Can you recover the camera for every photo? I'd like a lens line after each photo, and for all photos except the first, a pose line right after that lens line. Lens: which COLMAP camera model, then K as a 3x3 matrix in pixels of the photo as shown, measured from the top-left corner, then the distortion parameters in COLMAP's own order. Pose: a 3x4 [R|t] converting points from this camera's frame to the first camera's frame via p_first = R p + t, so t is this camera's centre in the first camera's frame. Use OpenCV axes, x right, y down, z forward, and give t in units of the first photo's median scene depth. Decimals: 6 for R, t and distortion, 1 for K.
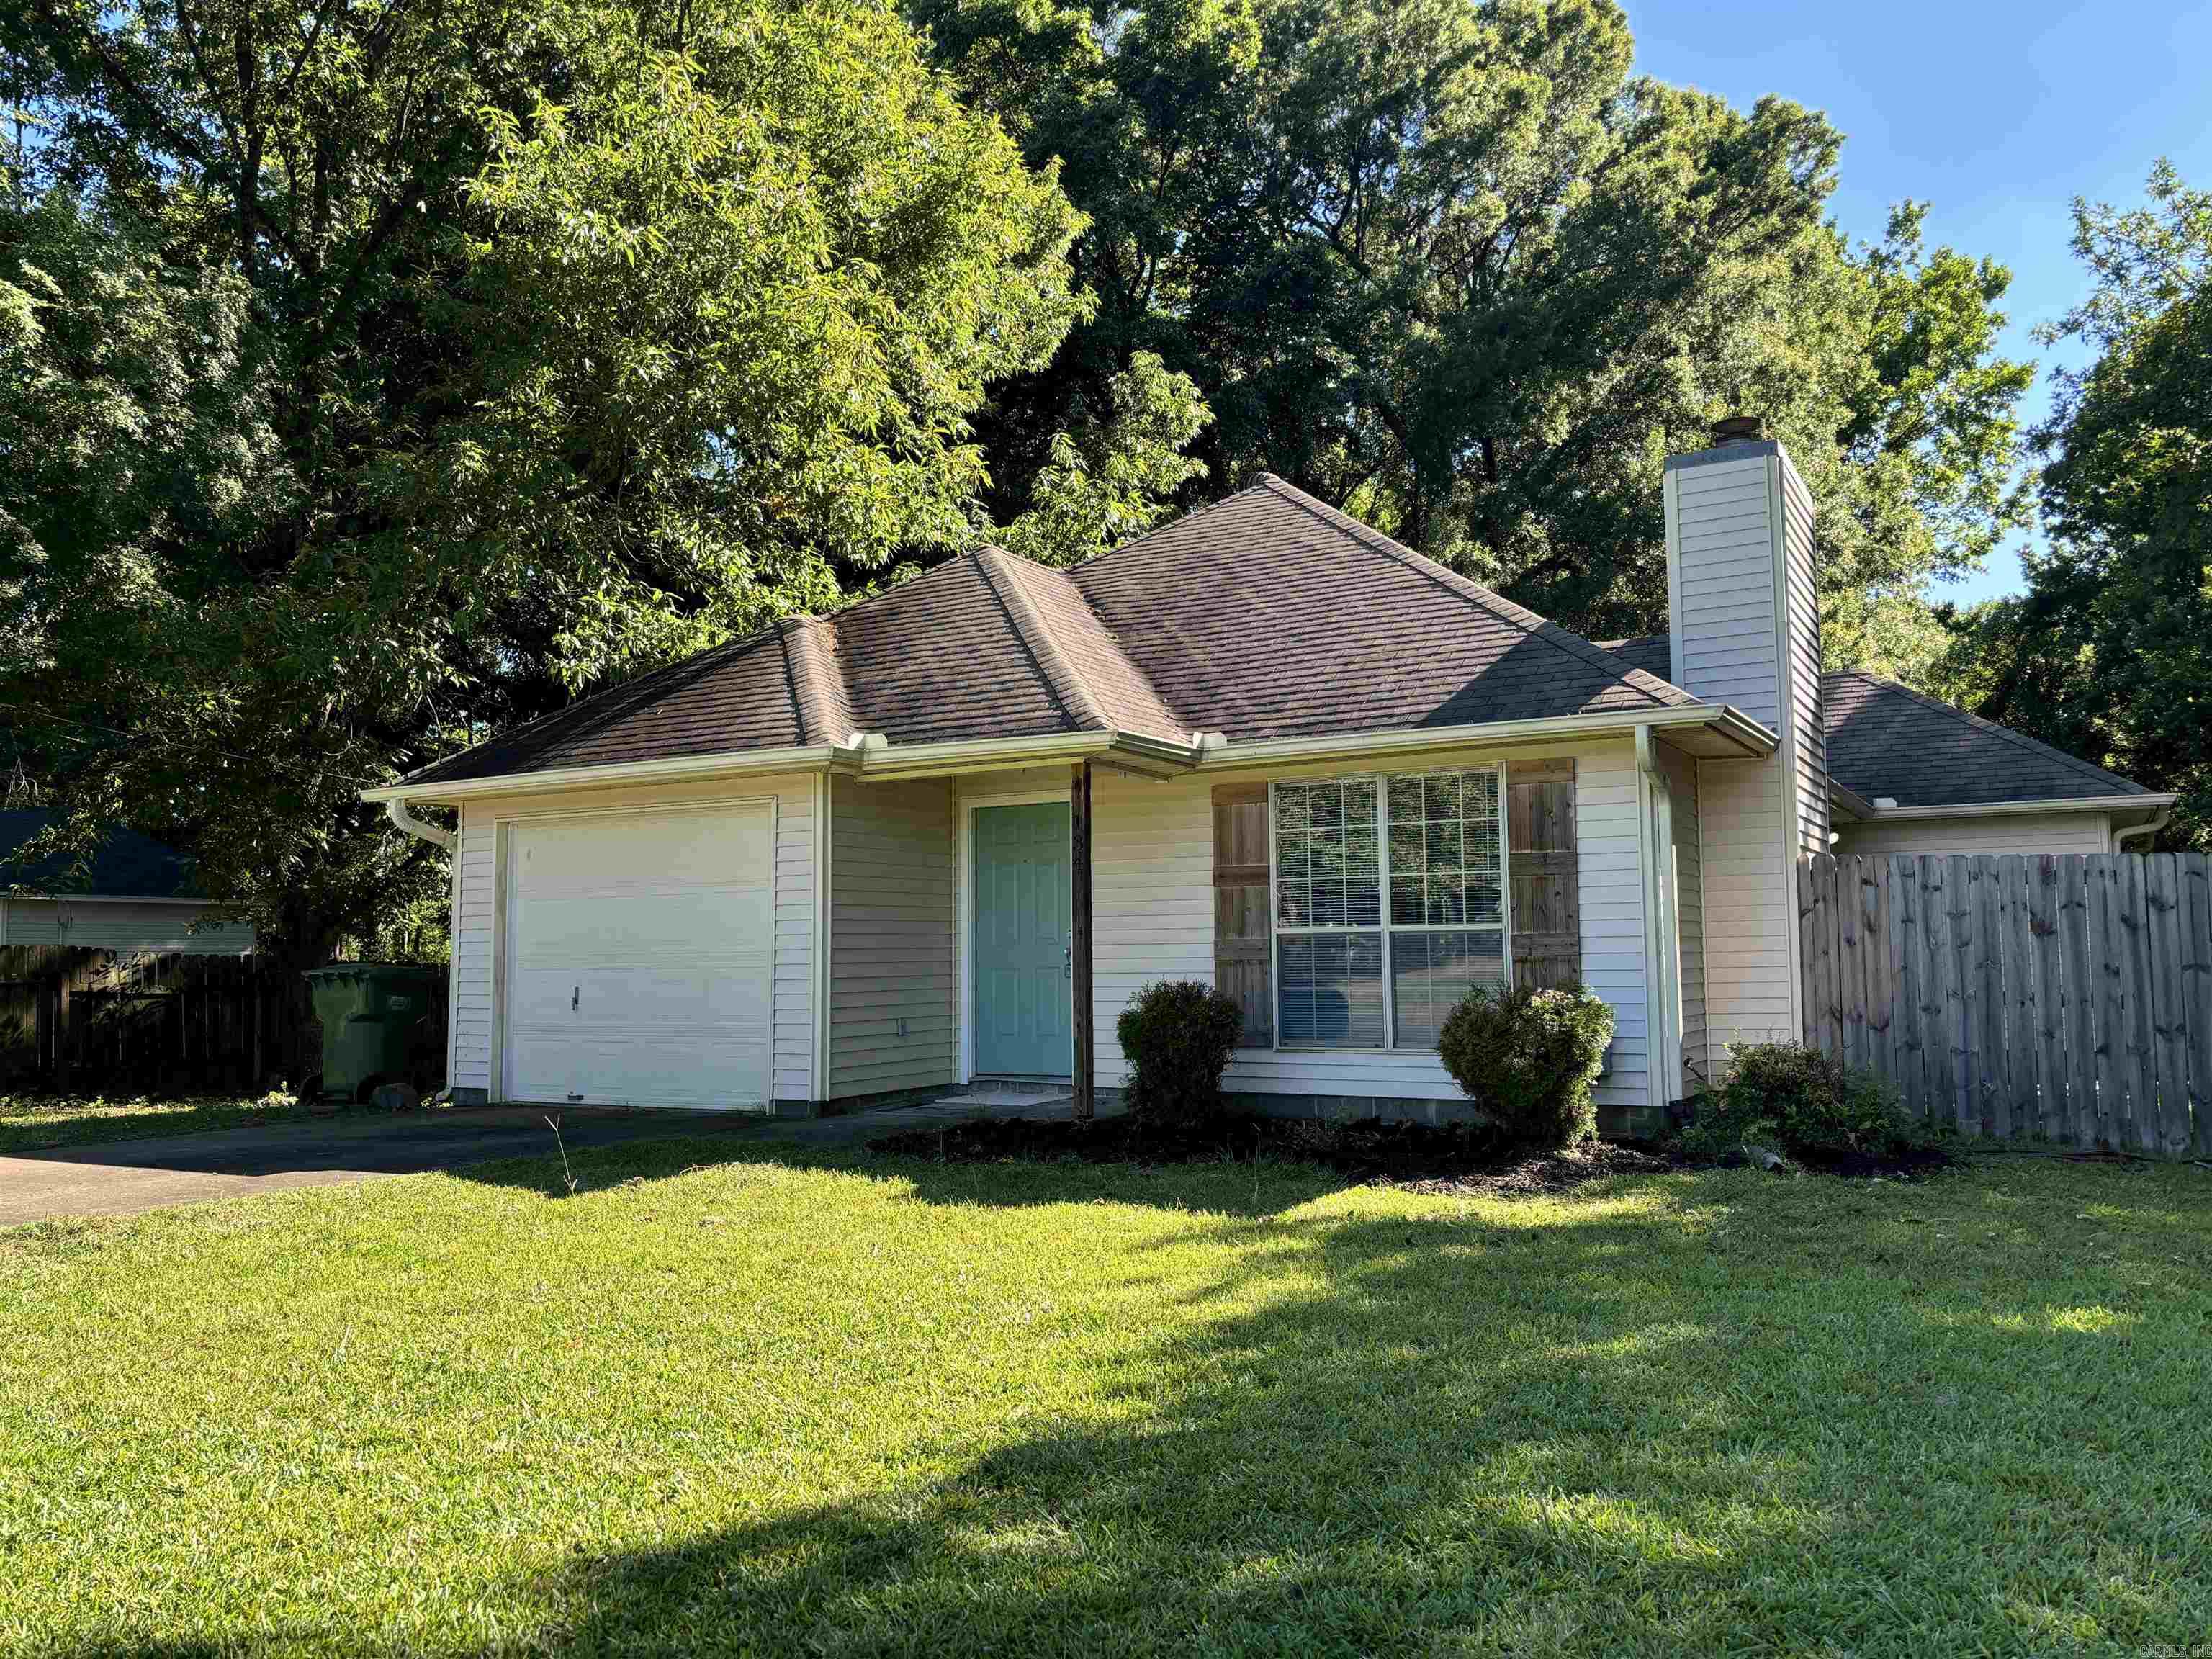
lens RADIAL K [[1683.9, 0, 1120.0], [0, 1683.9, 800.5], [0, 0, 1]] dist [0.059719, -0.064114]
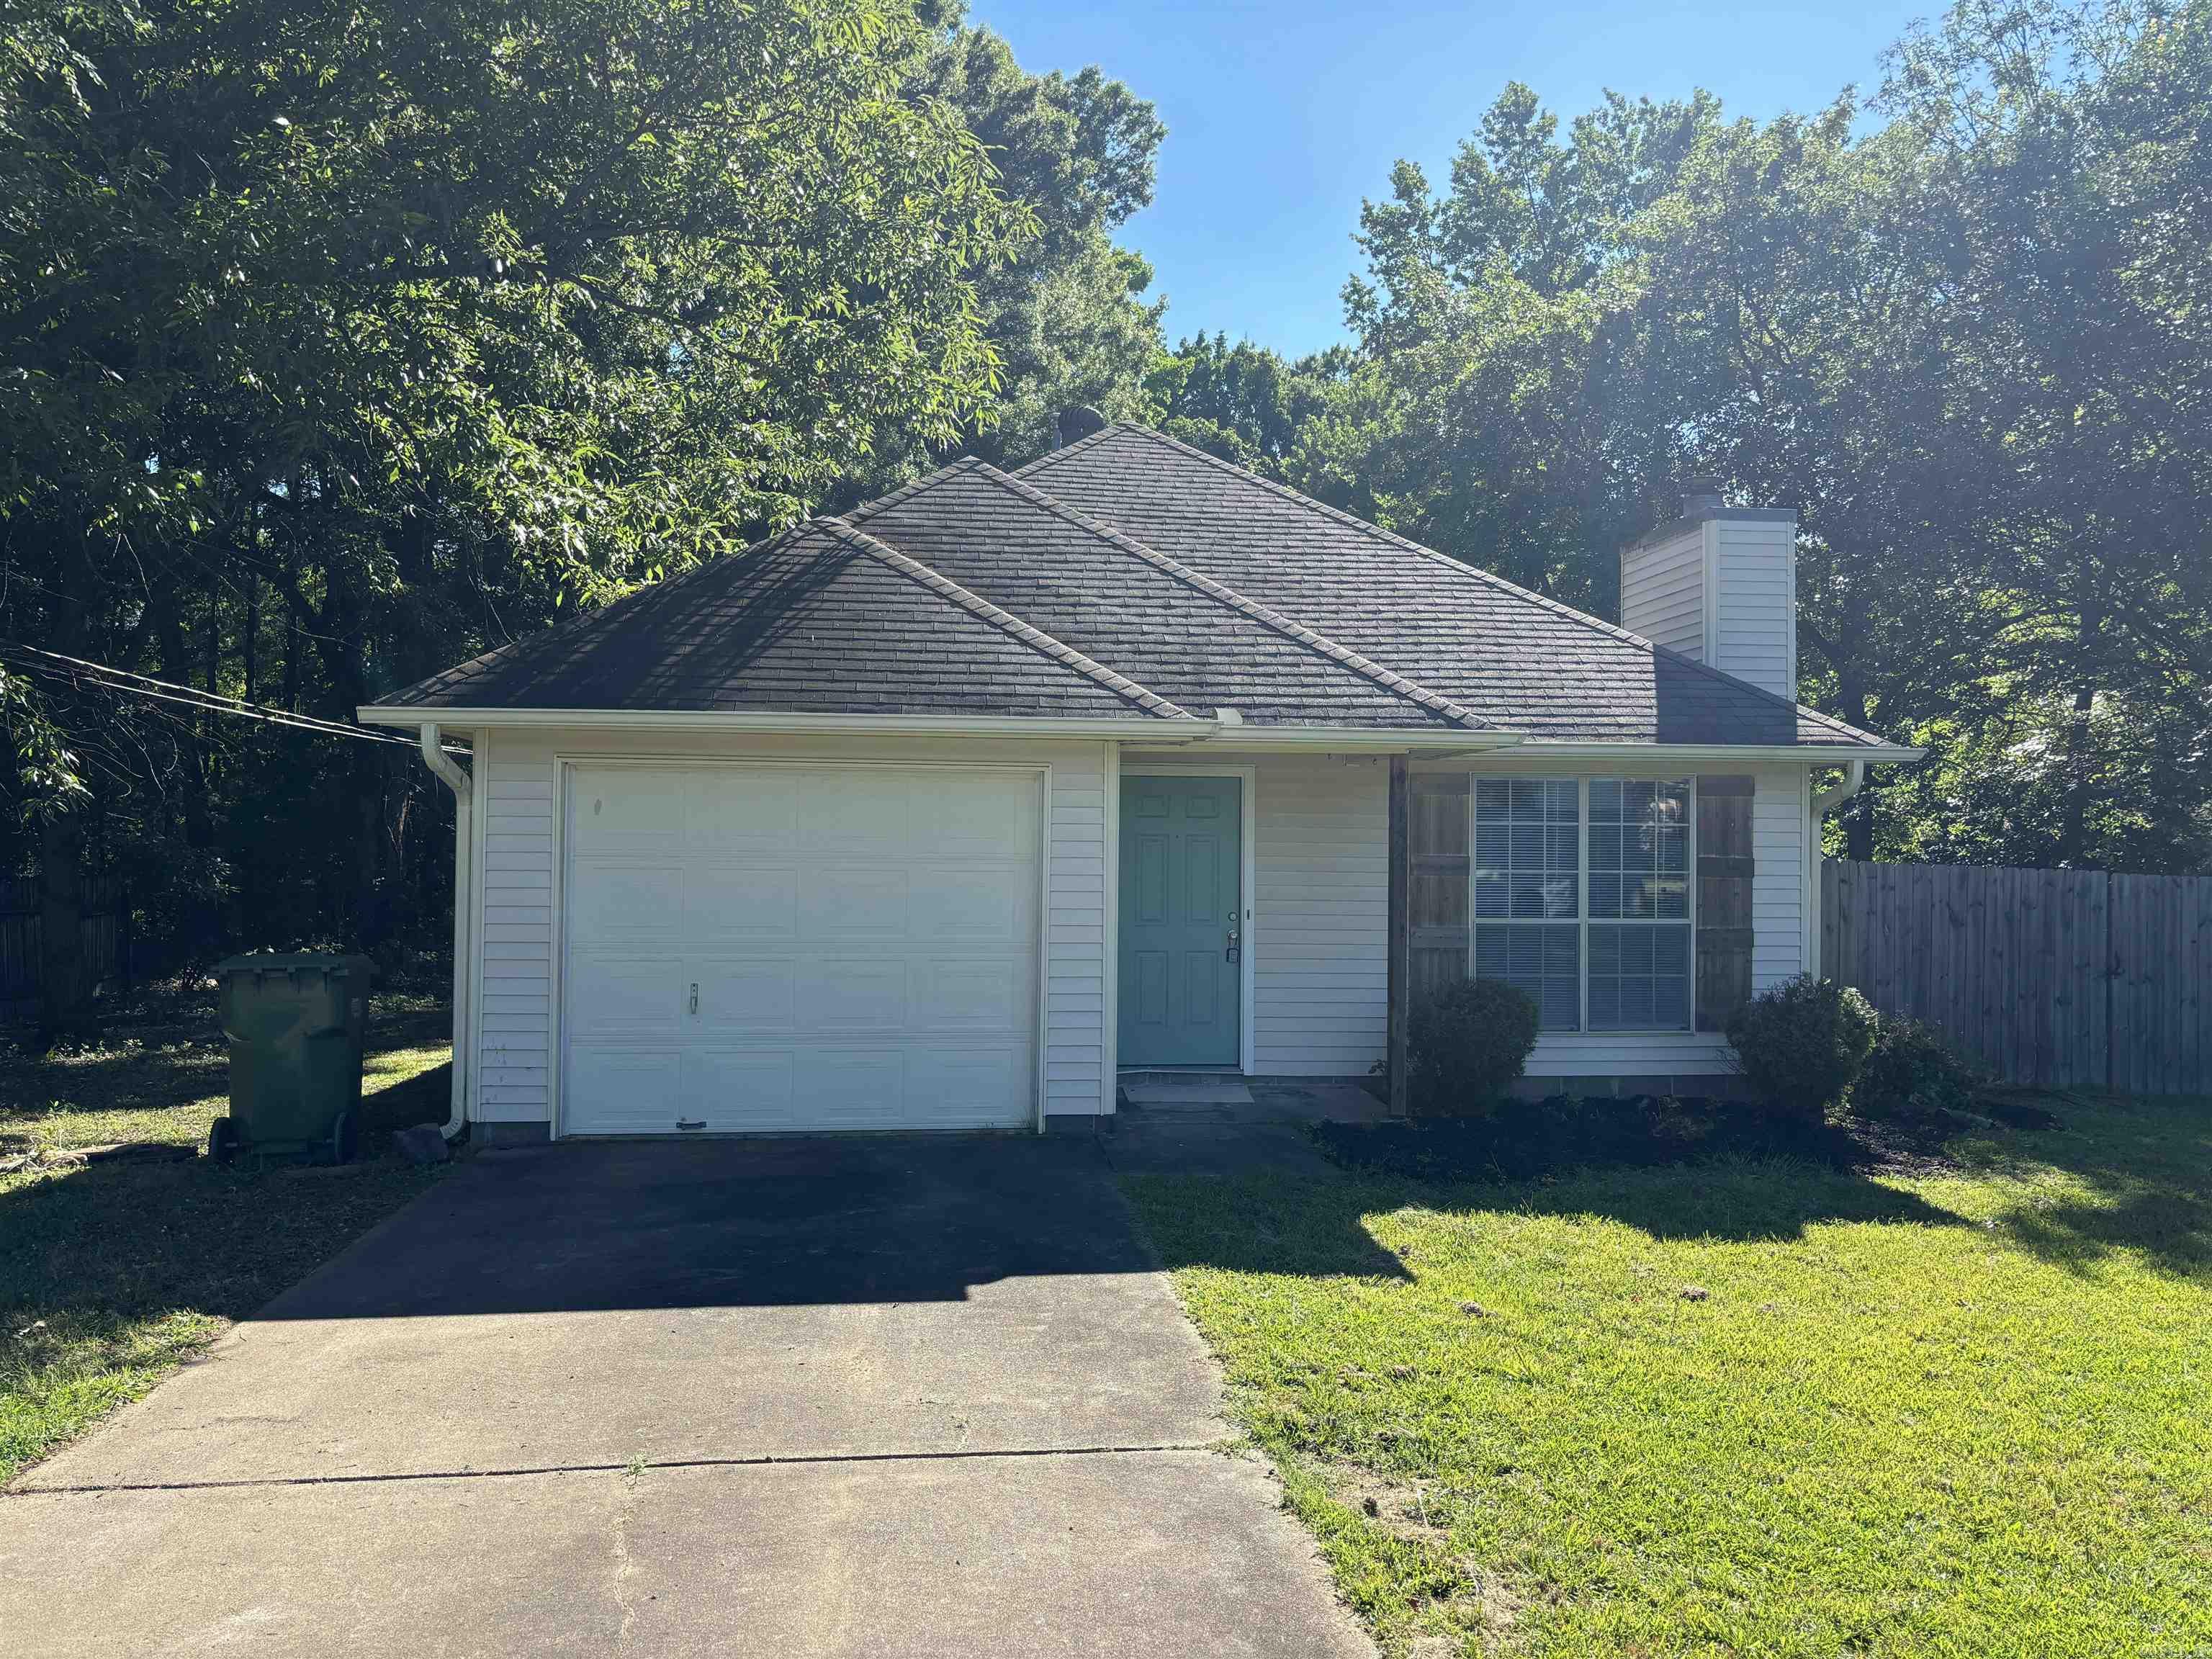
lens RADIAL K [[1683.9, 0, 1120.0], [0, 1683.9, 829.1], [0, 0, 1]] dist [0.059719, -0.064114]
pose [[0.800986, 0.024038, 0.598201, -0.696525], [-0.075831, 0.995220, 0.061546, -0.025654], [-0.593862, -0.094659, 0.798979, 0.299903]]
